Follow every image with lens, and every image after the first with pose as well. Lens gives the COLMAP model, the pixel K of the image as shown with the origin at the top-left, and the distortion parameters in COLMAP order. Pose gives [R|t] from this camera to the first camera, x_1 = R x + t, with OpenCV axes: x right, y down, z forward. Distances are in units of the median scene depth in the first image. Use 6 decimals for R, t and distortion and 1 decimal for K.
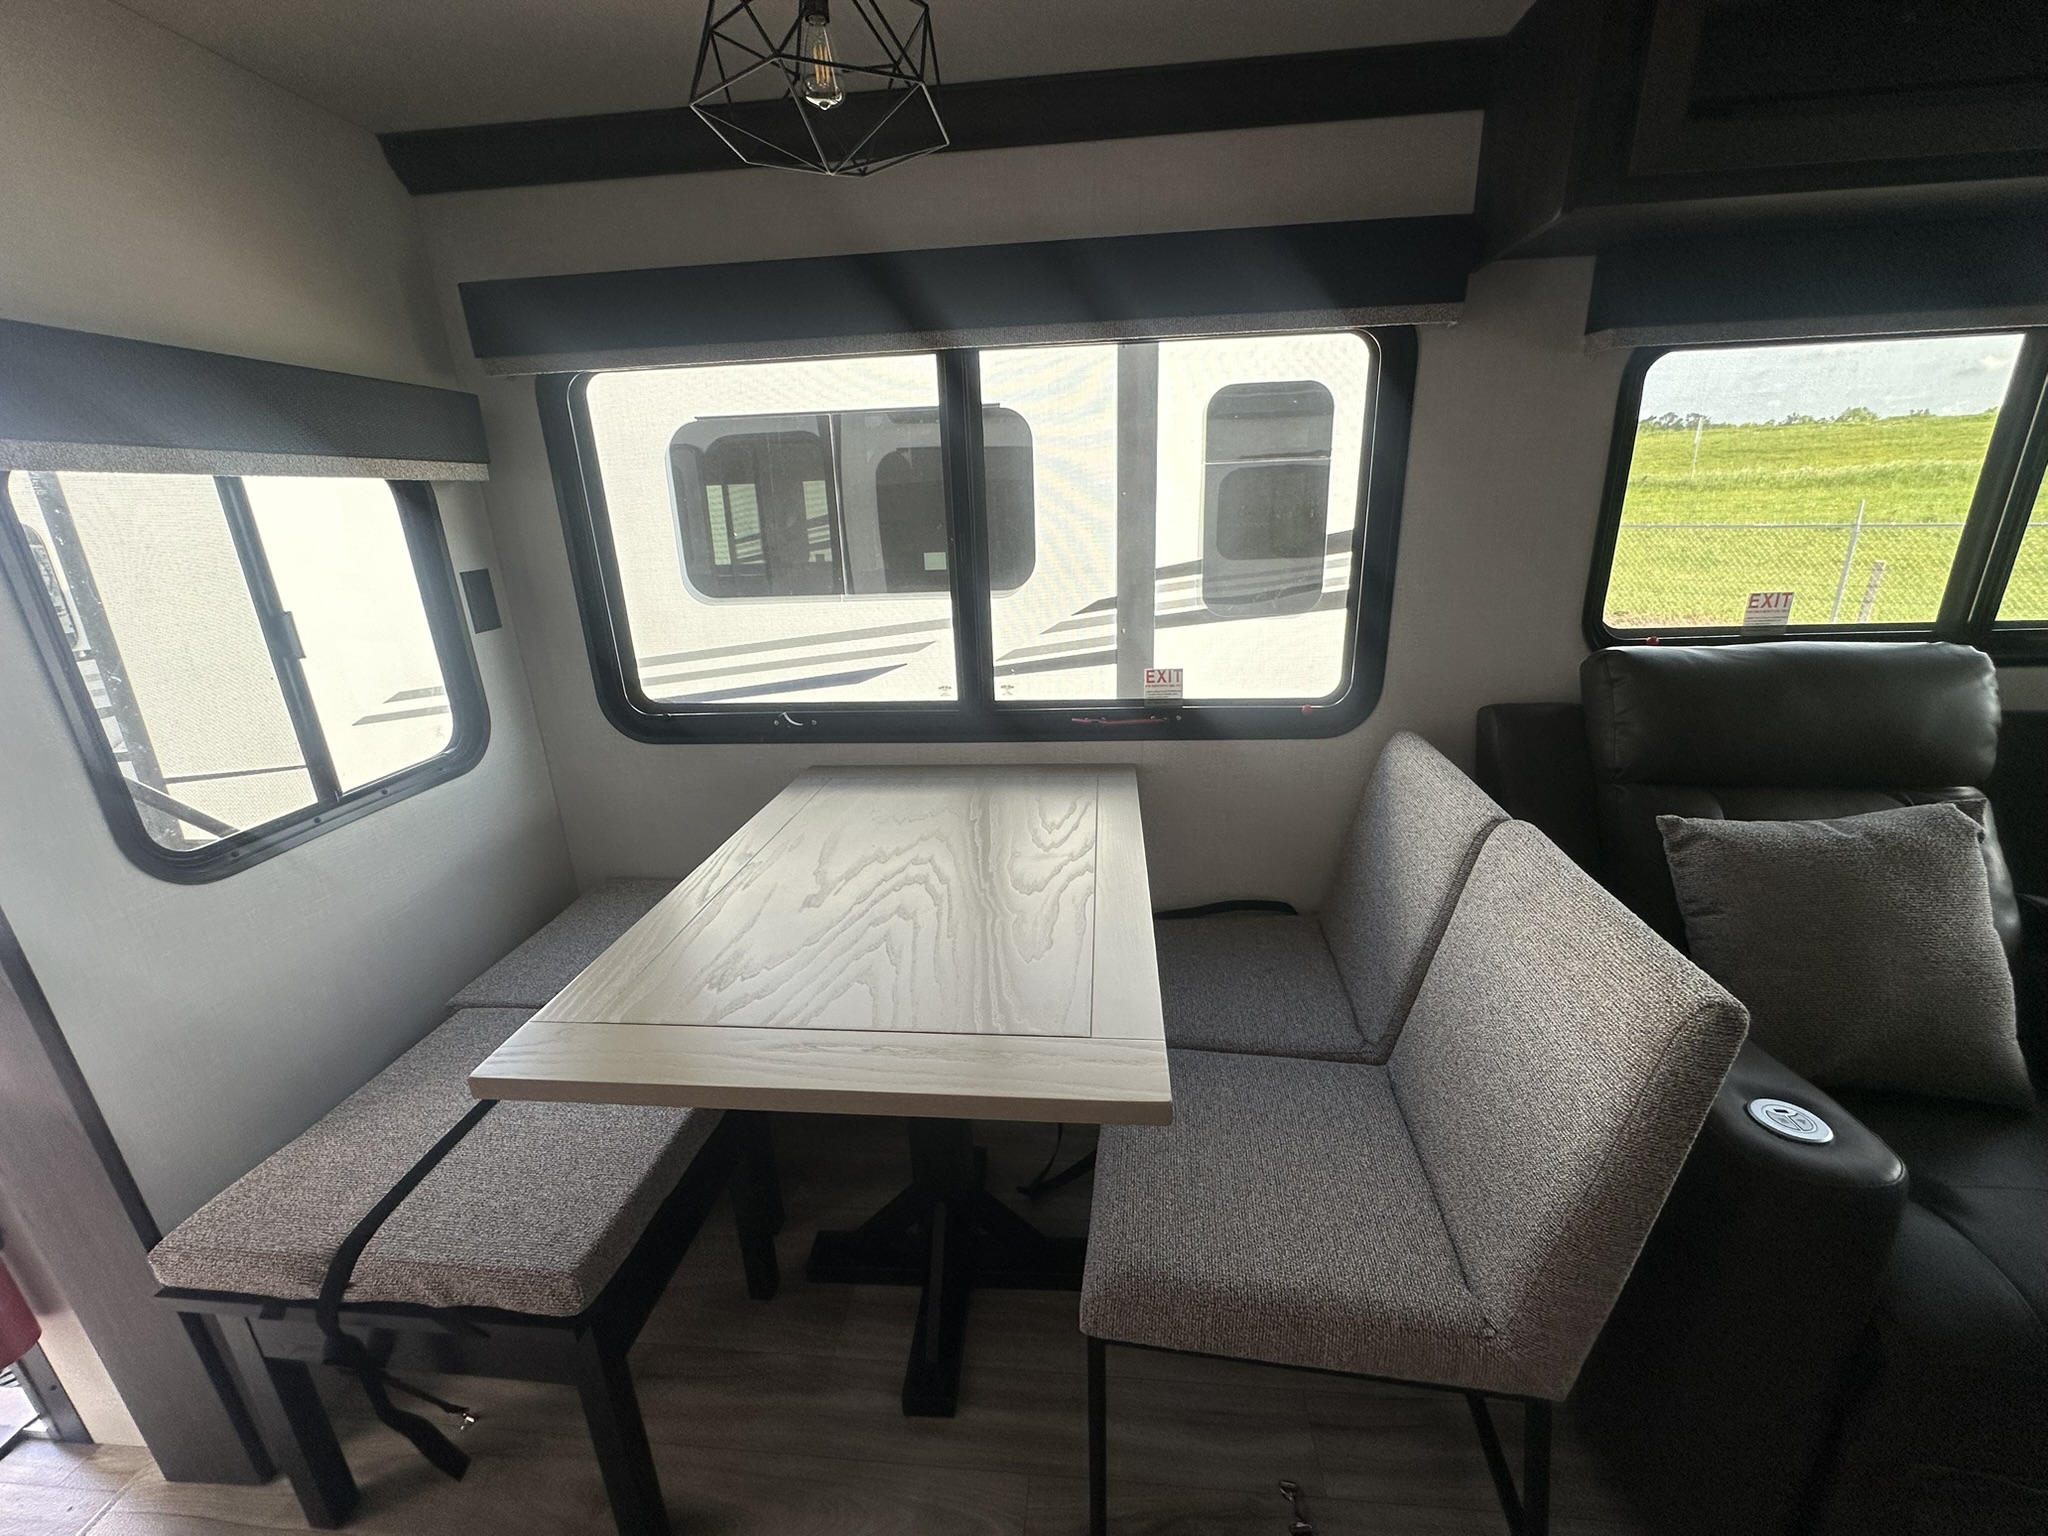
lens RADIAL K [[827.8, 0, 1021.5], [0, 827.8, 764.1], [0, 0, 1]] dist [-0.000831, 0.000227]
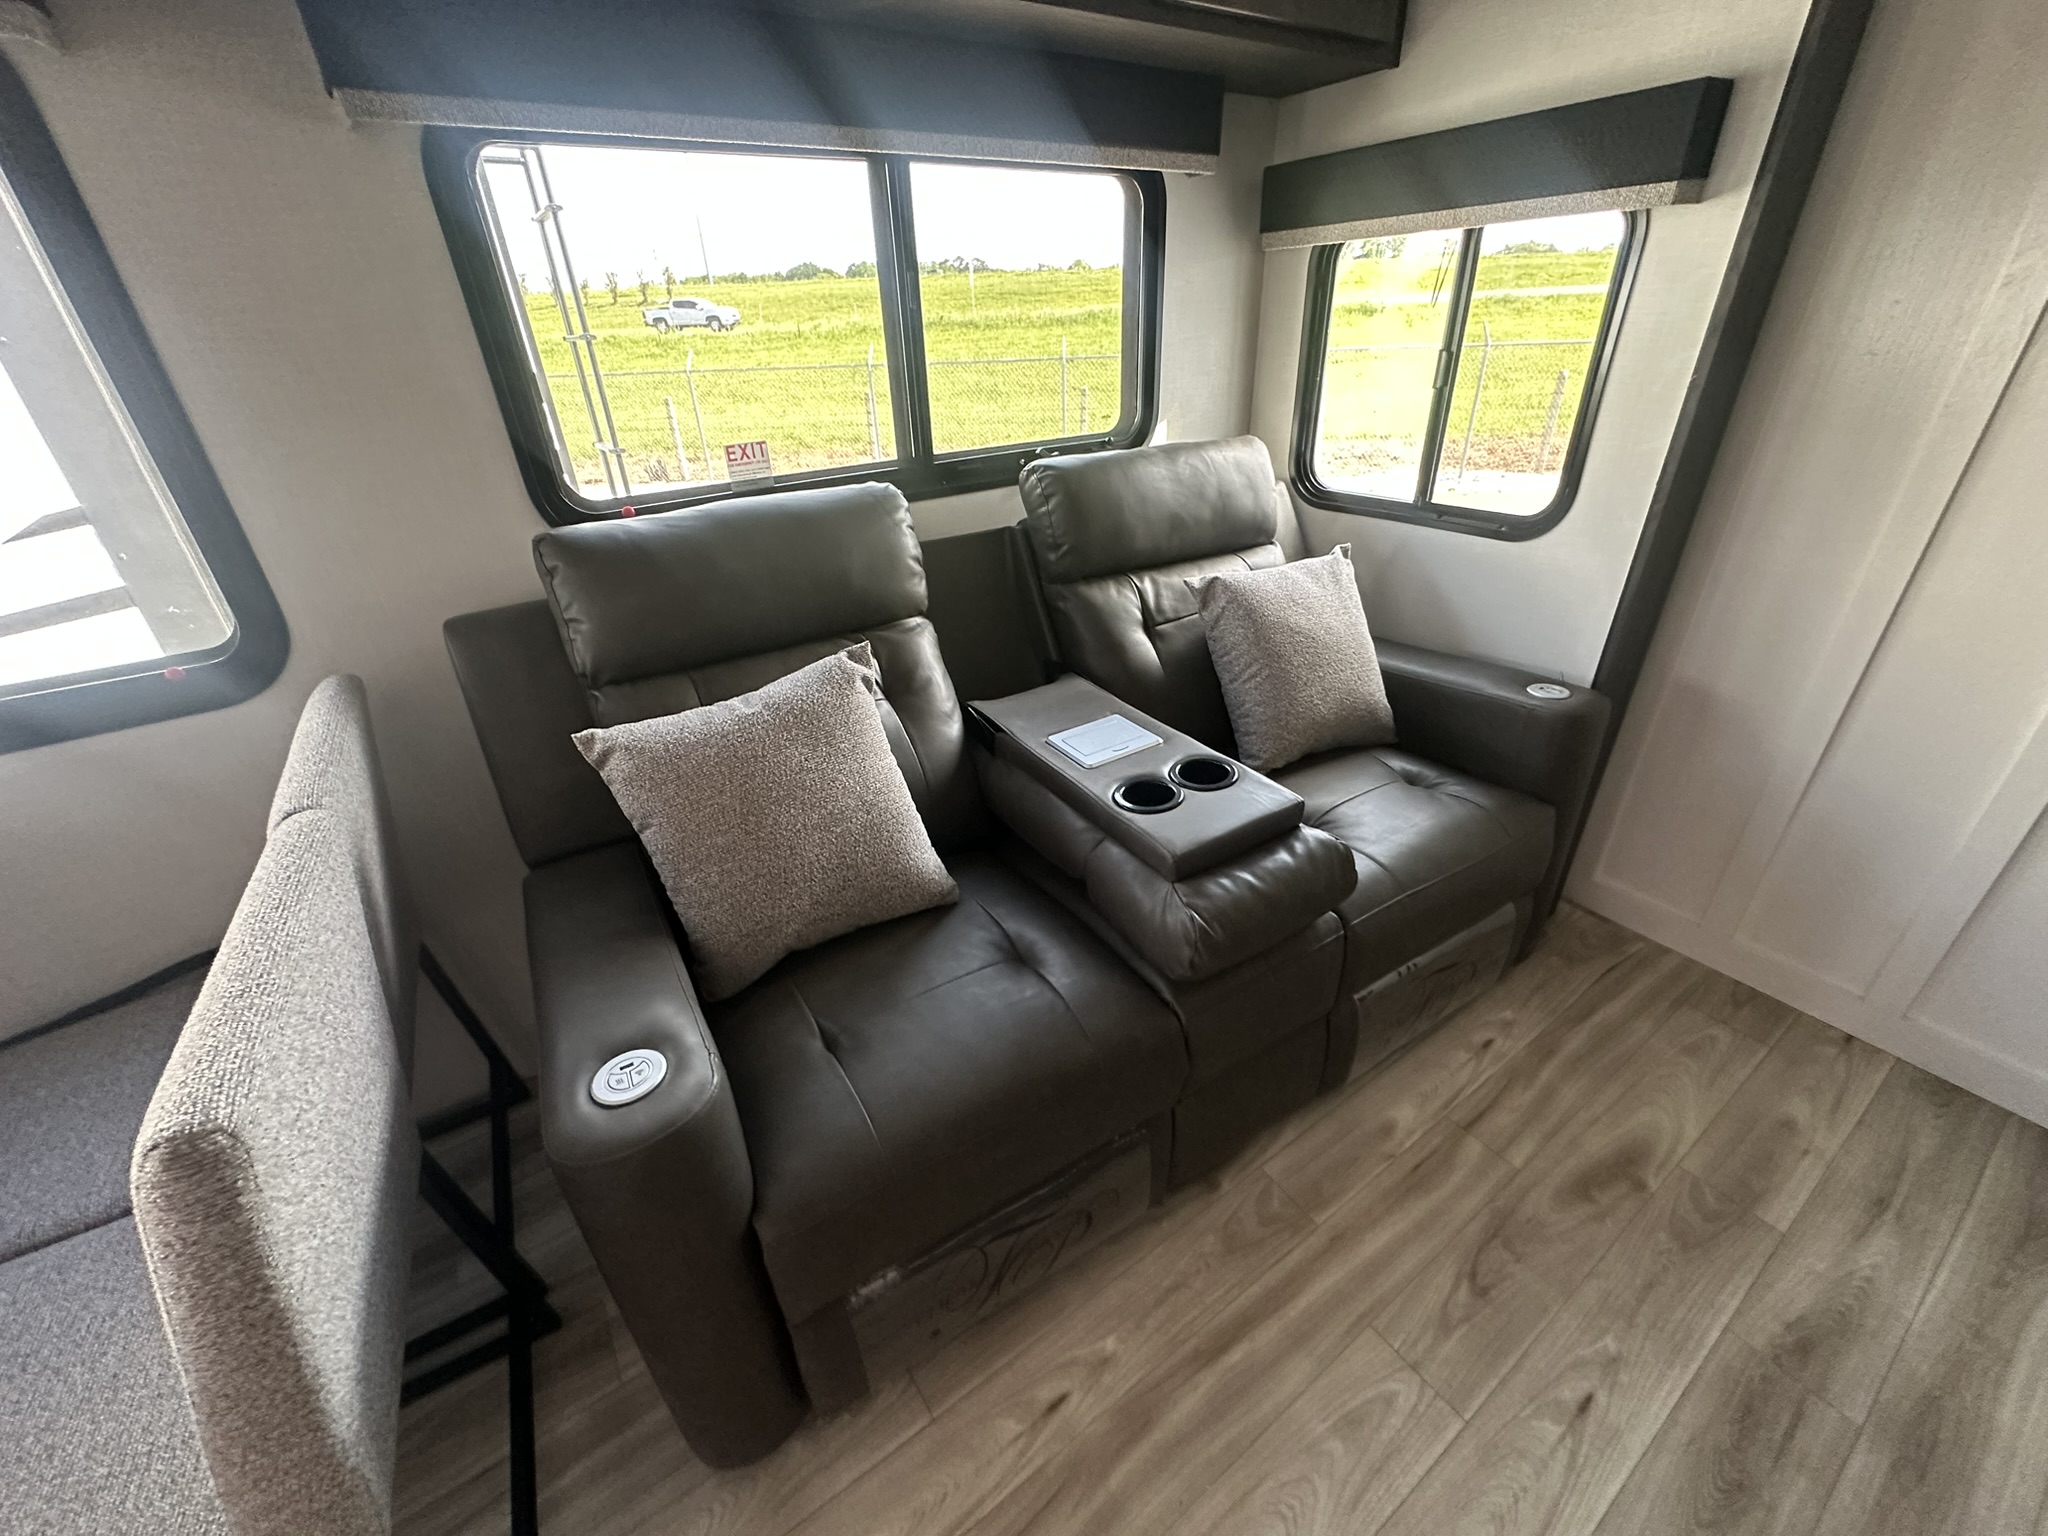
lens RADIAL K [[827.8, 0, 1021.5], [0, 827.8, 764.1], [0, 0, 1]] dist [-0.000831, 0.000227]
pose [[0.771339, -0.298541, 0.562058, 0.479857], [0.203158, 0.952447, 0.227096, -0.006449], [-0.603128, -0.060981, 0.795310, 0.024901]]
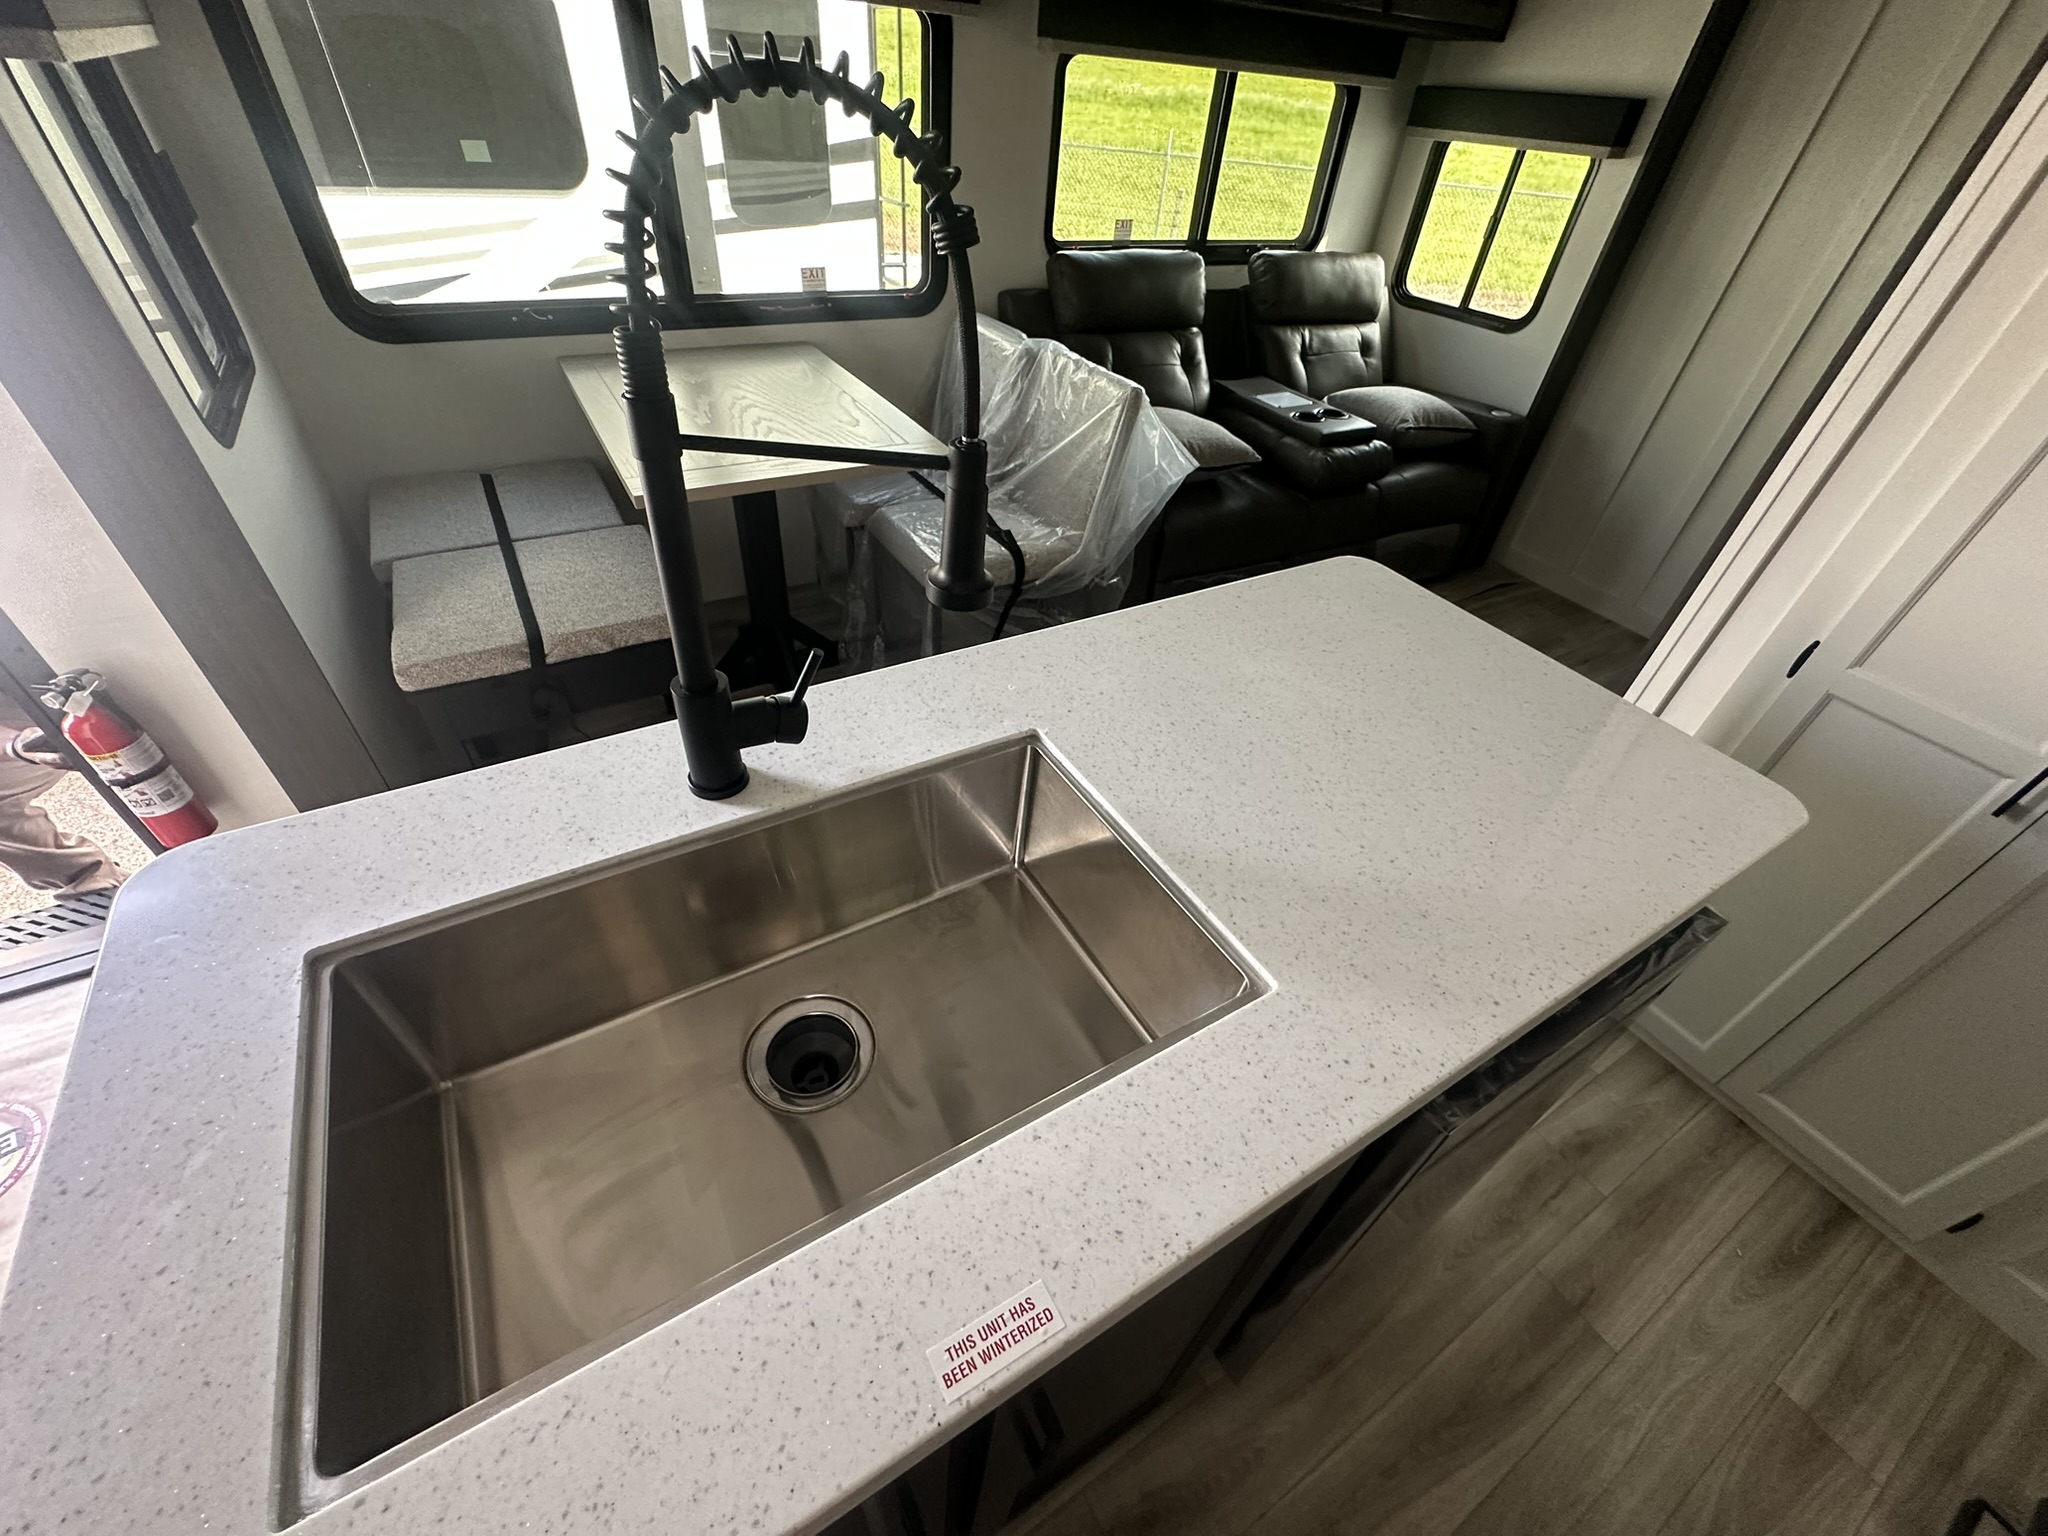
lens RADIAL K [[827.8, 0, 1021.5], [0, 827.8, 764.1], [0, 0, 1]] dist [-0.000831, 0.000227]
pose [[0.807015, -0.301103, 0.507999, -0.568769], [0.079932, 0.908022, 0.411226, 0.114180], [-0.585096, -0.291260, 0.756856, -0.598160]]
